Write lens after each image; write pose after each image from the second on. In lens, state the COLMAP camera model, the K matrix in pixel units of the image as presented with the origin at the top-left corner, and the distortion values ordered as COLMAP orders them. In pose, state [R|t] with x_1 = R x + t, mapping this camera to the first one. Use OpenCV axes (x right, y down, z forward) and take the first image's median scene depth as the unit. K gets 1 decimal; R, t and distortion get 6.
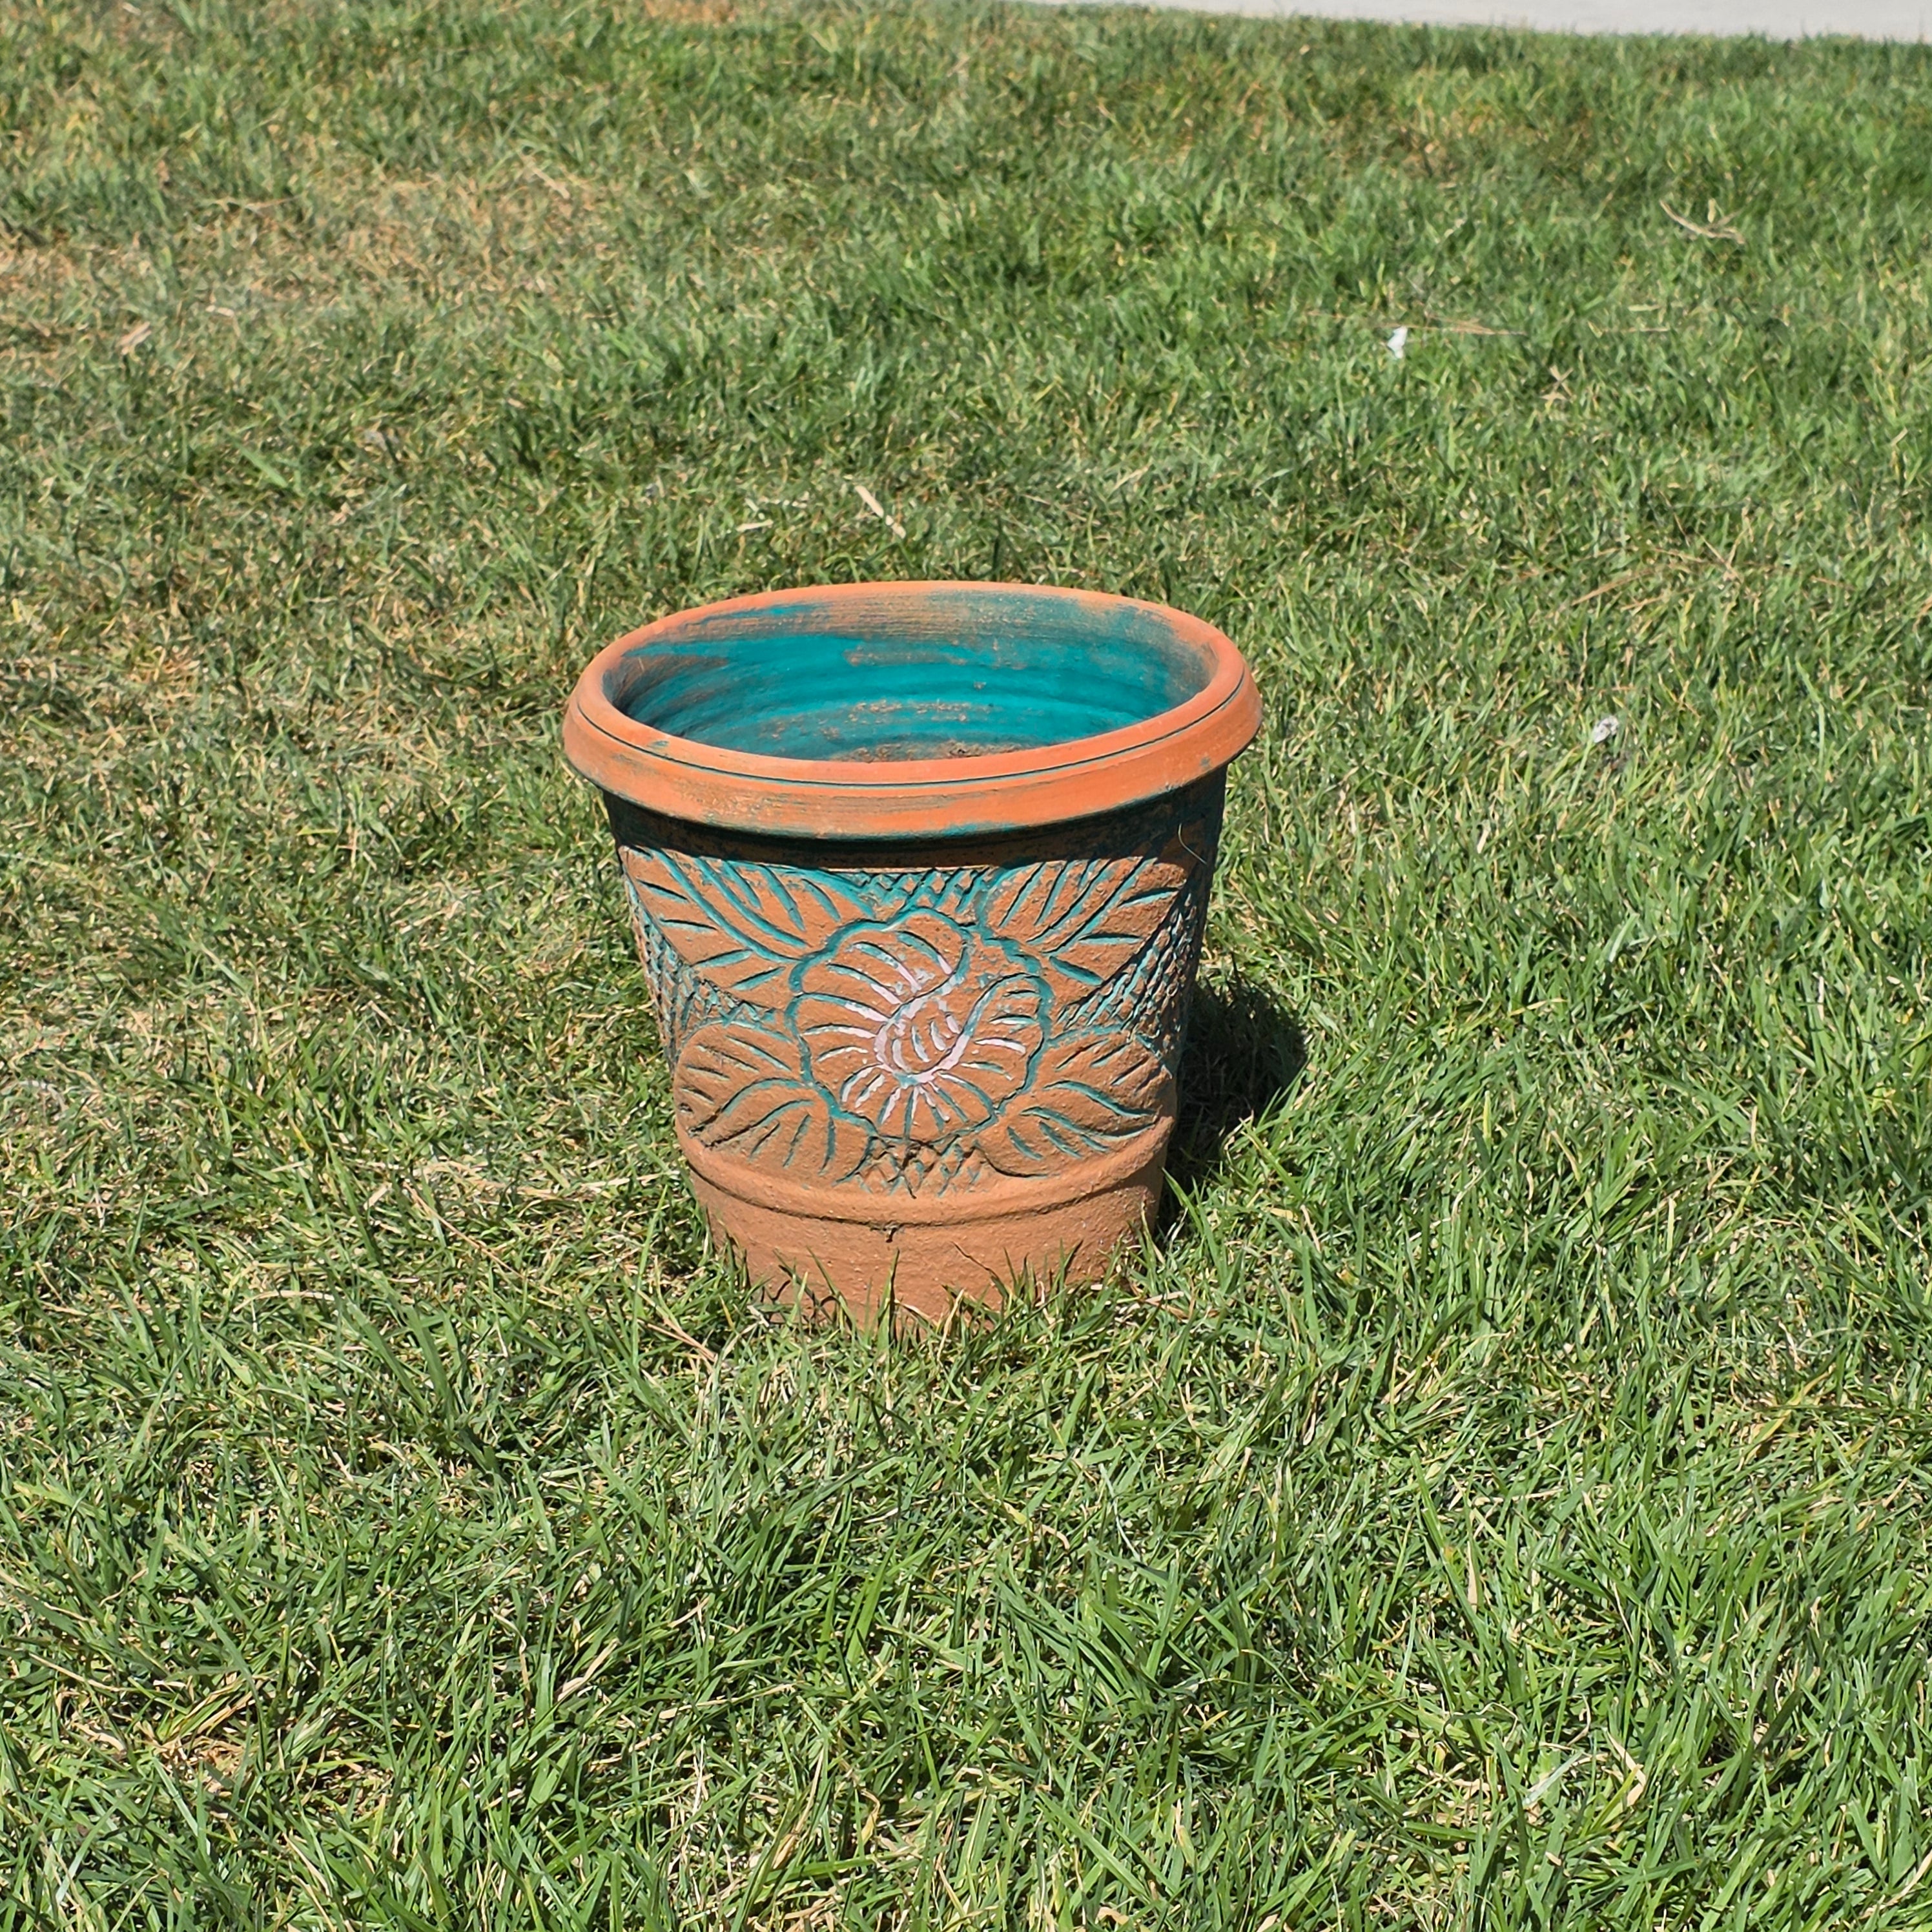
lens RADIAL K [[4363.7, 0, 922.1], [0, 4363.7, 985.2], [0, 0, 1]] dist [0.161213, -0.674527]
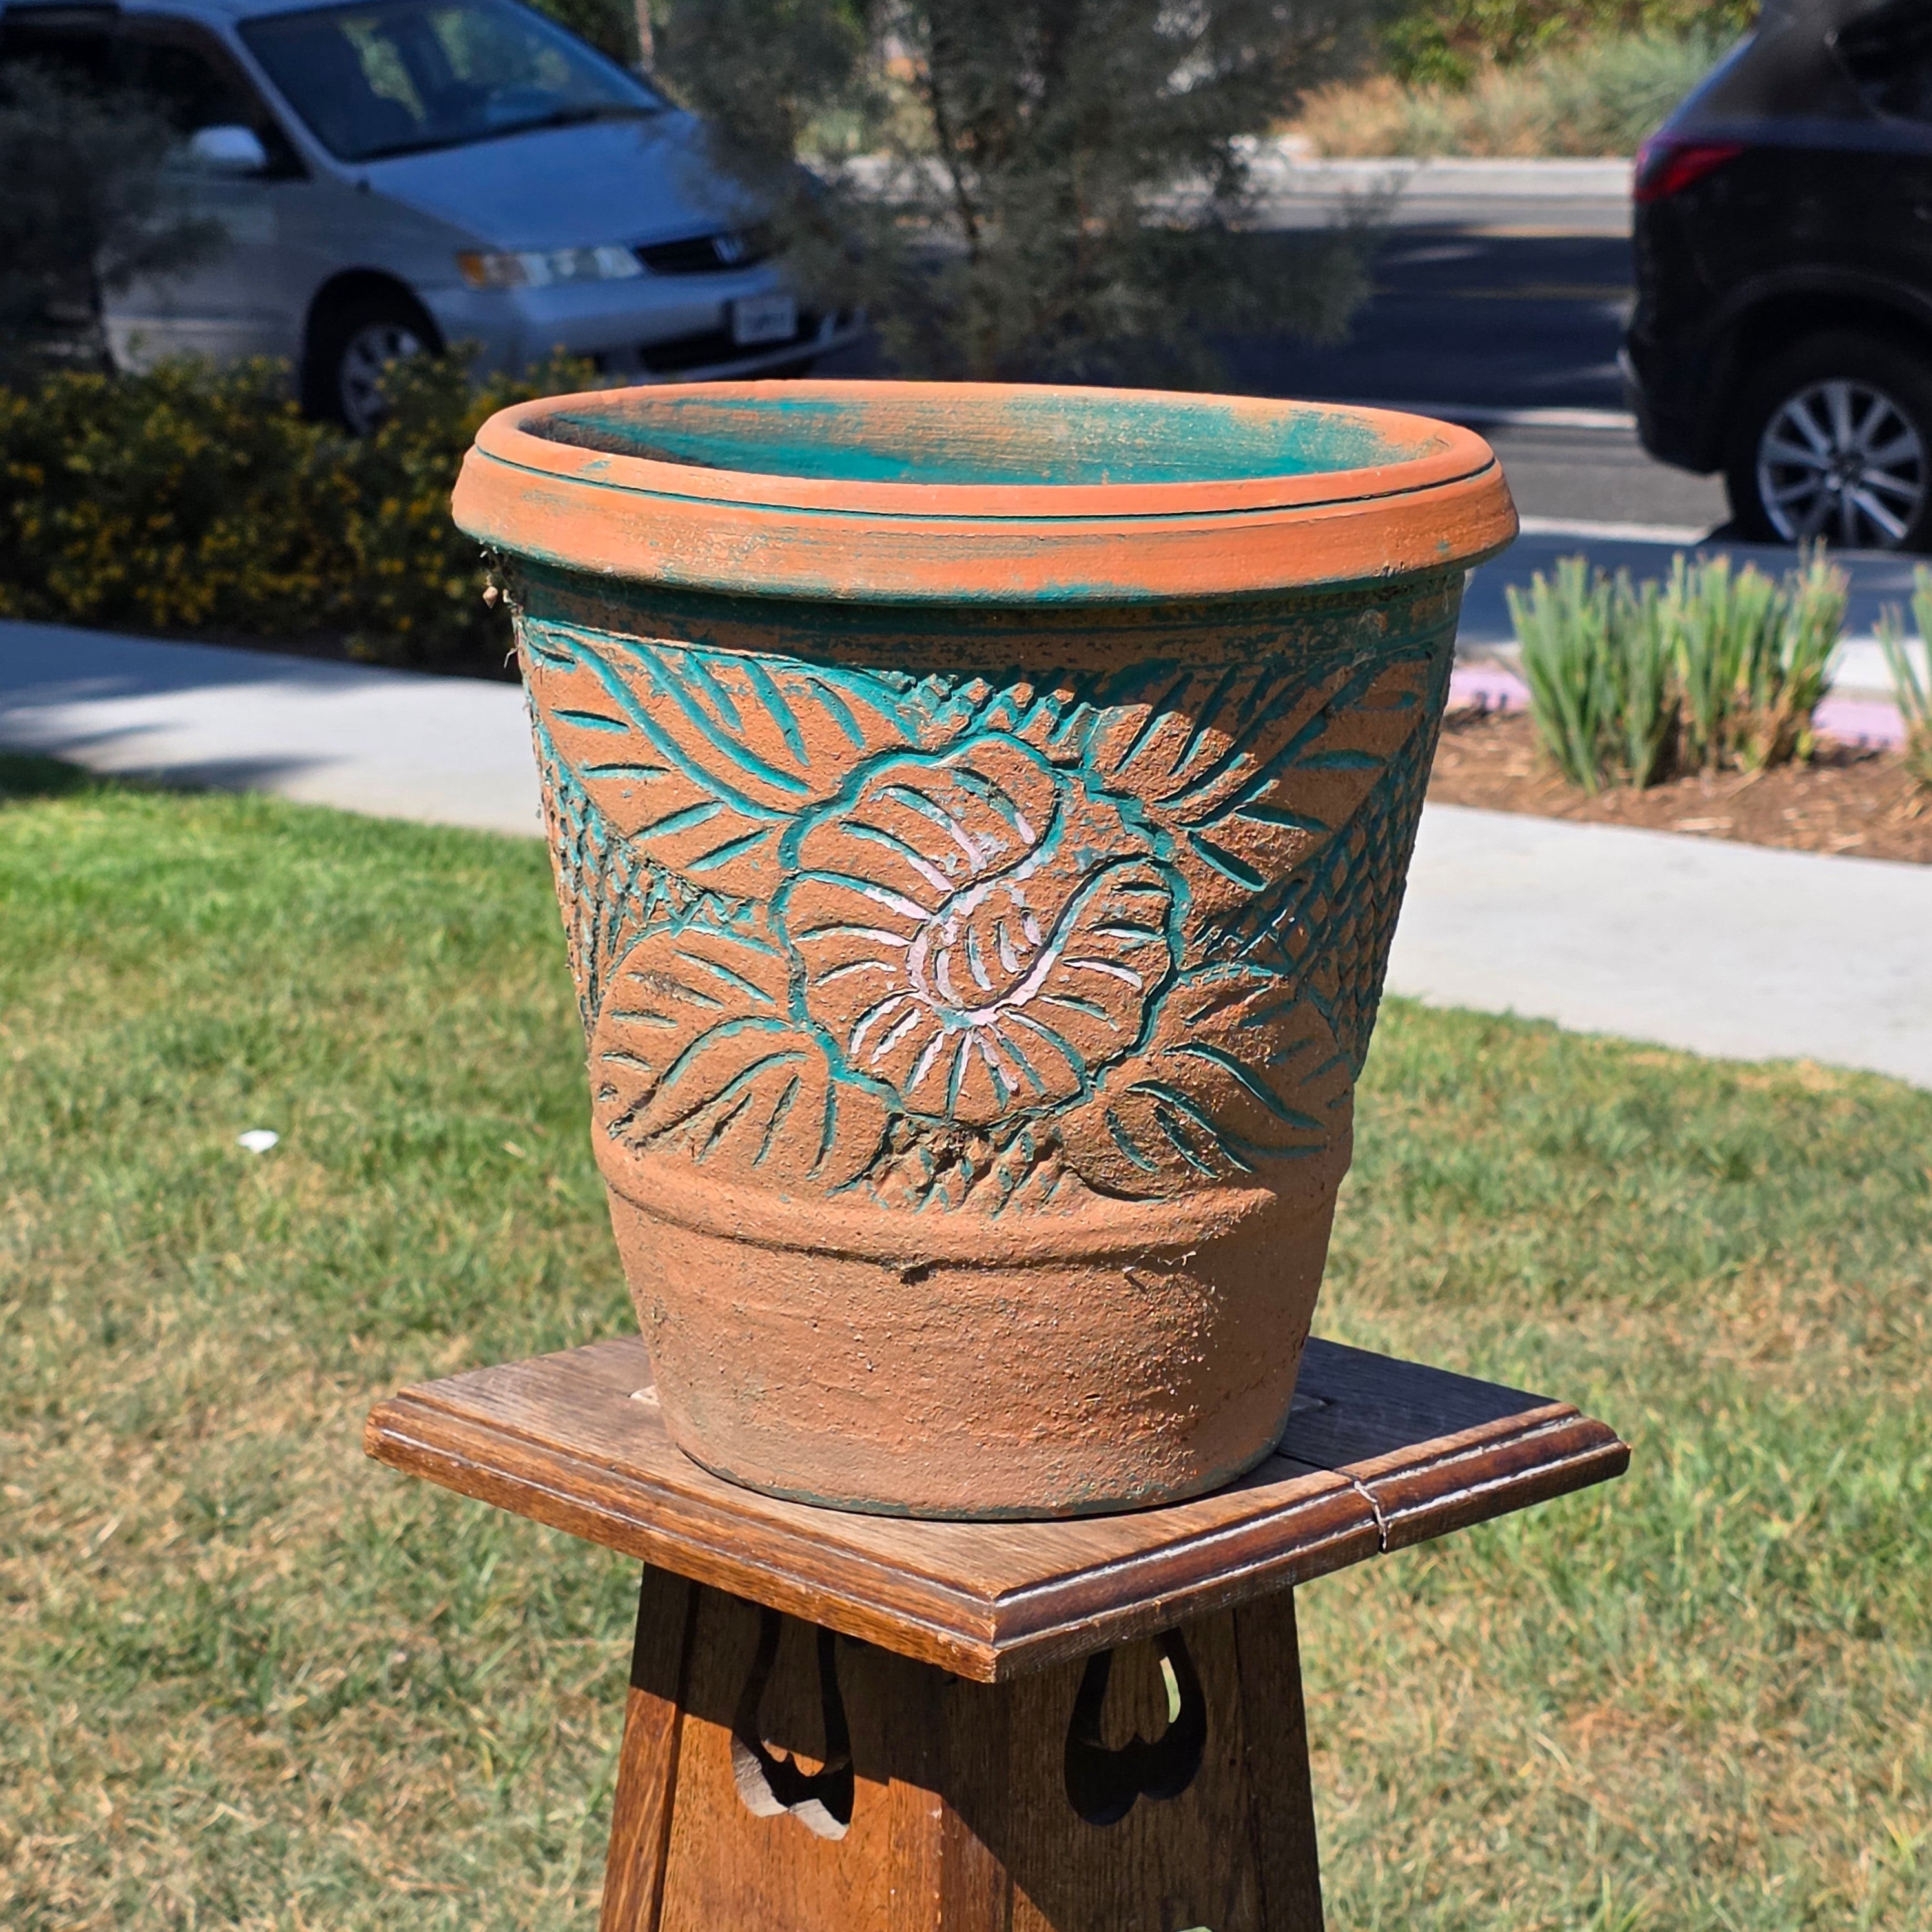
lens RADIAL K [[4363.7, 0, 922.1], [0, 4363.7, 985.2], [0, 0, 1]] dist [0.161213, -0.674527]
pose [[0.998653, 0.051878, 0.000524, -0.008835], [-0.051388, 0.990520, -0.127394, 0.098121], [-0.007128, 0.127195, 0.991852, 0.368821]]
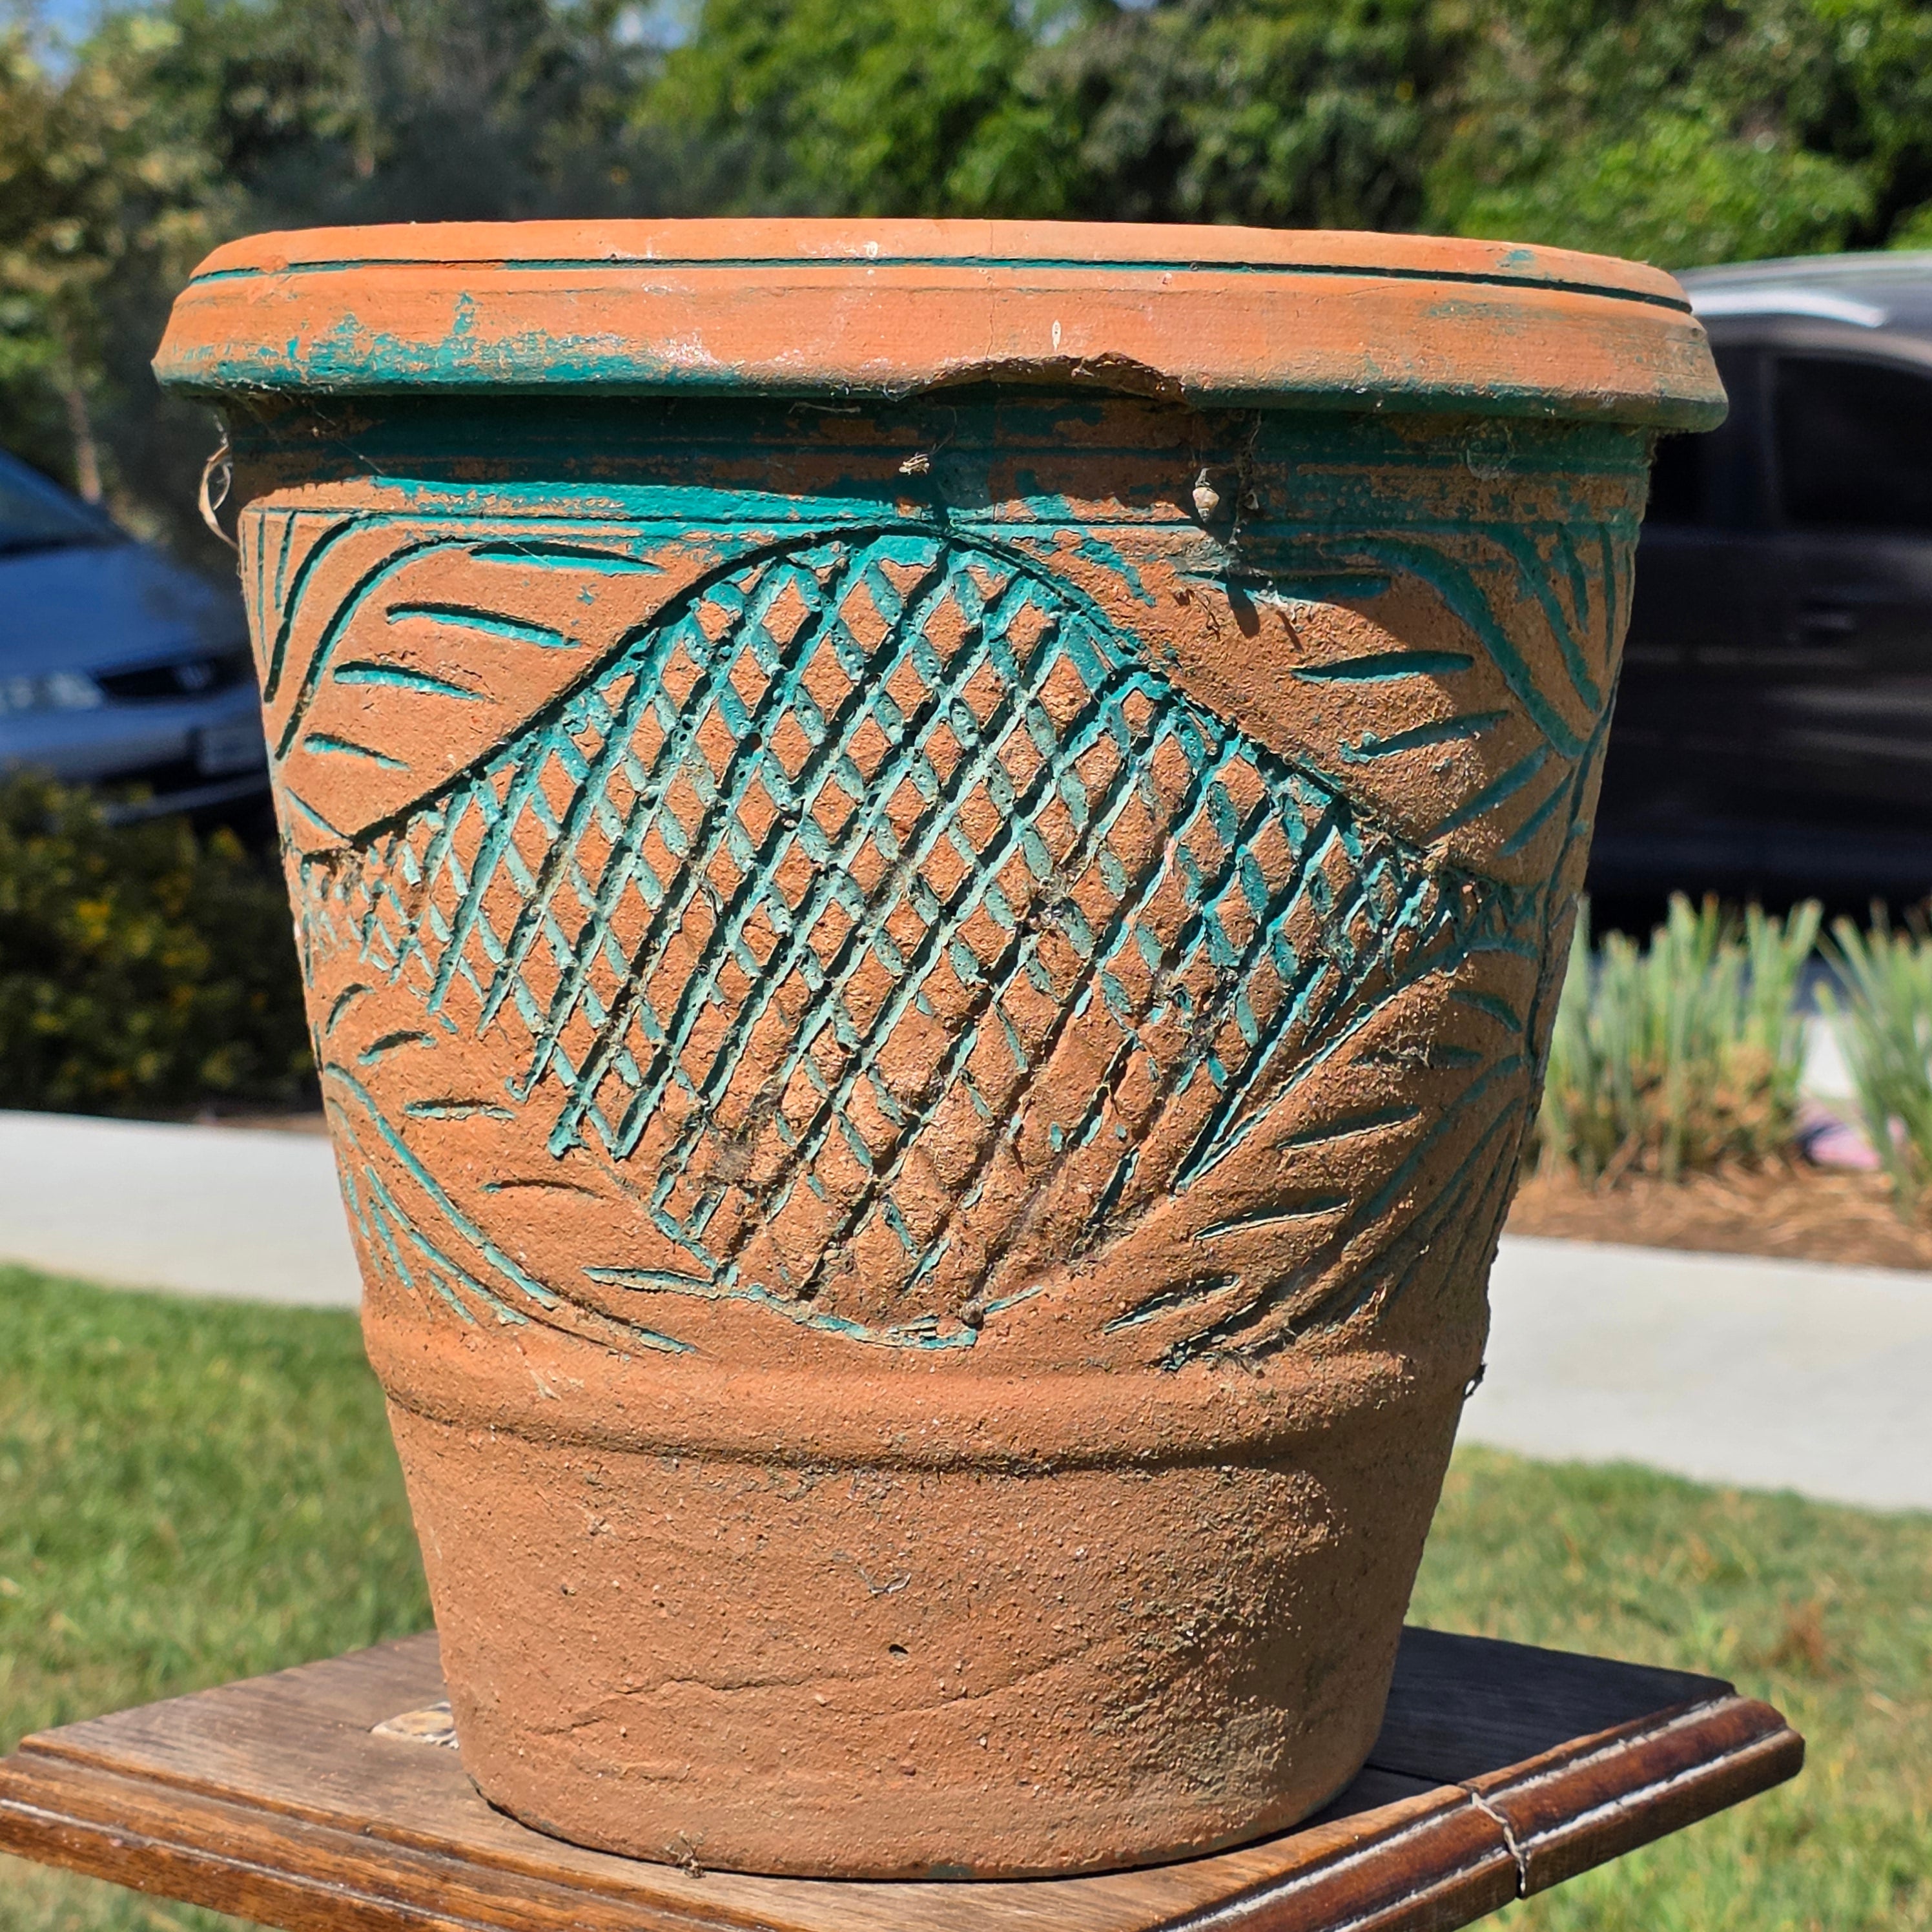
lens RADIAL K [[4443.8, 0, 966.0], [0, 4443.8, 966.0], [0, 0, 1]] dist [0.188800, -0.905088]
pose [[0.992045, 0.026285, 0.123110, -0.051983], [0.003182, 0.972410, -0.233255, 0.109752], [-0.125844, 0.231791, 0.964591, 0.588860]]
